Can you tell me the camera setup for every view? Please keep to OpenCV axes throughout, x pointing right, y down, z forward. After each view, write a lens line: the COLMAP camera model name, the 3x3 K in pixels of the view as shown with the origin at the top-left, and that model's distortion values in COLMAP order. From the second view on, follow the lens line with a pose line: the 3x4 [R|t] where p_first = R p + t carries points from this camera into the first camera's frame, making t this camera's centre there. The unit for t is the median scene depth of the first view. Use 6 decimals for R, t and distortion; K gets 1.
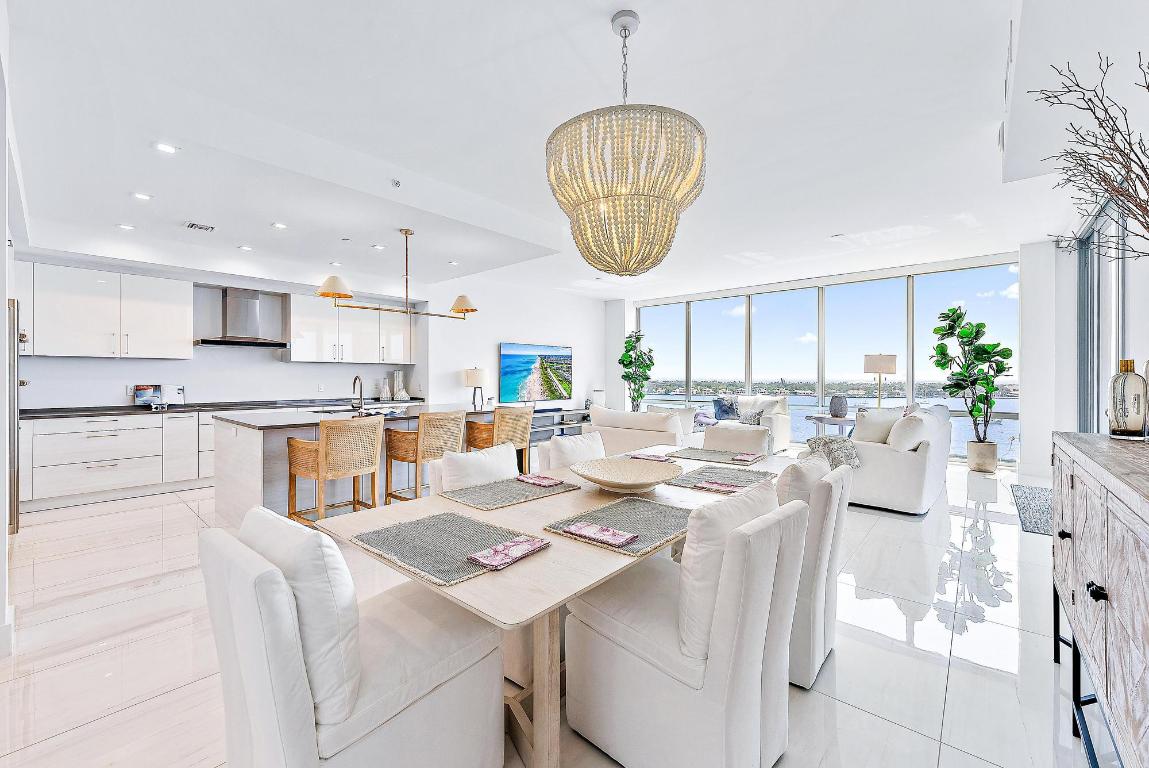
lens RADIAL K [[455.3, 0, 577.1], [0, 455.3, 378.3], [0, 0, 1]] dist [-0.001373, -0.000087]
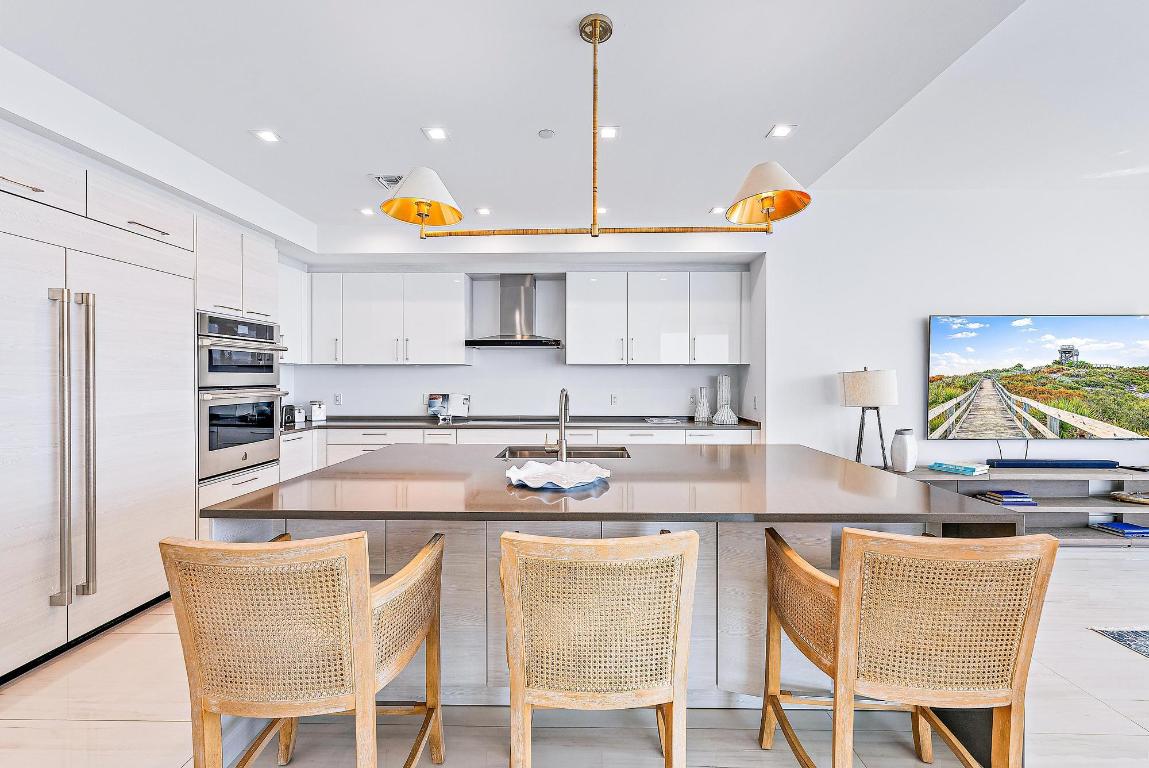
lens RADIAL K [[455.3, 0, 583.0], [0, 455.3, 382.8], [0, 0, 1]] dist [-0.001373, -0.000087]
pose [[0.652459, 0.007649, -0.757785, -0.054925], [-0.001497, 0.999960, 0.008805, -0.013981], [0.757822, -0.004610, 0.652445, 0.541902]]
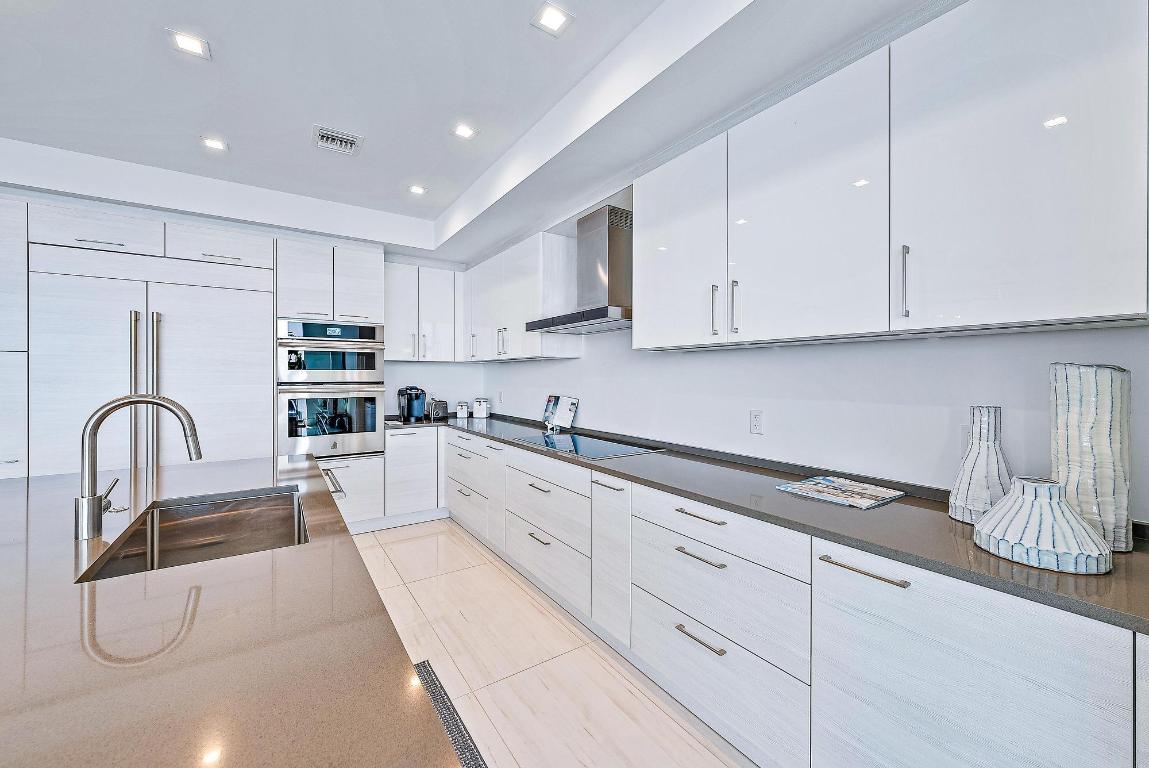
lens RADIAL K [[455.3, 0, 573.2], [0, 455.3, 376.9], [0, 0, 1]] dist [-0.001373, -0.000087]
pose [[-0.262631, 0.001365, -0.964895, -0.230546], [-0.003695, 0.999990, 0.002421, -0.014241], [0.964889, 0.004202, -0.262623, 1.058657]]
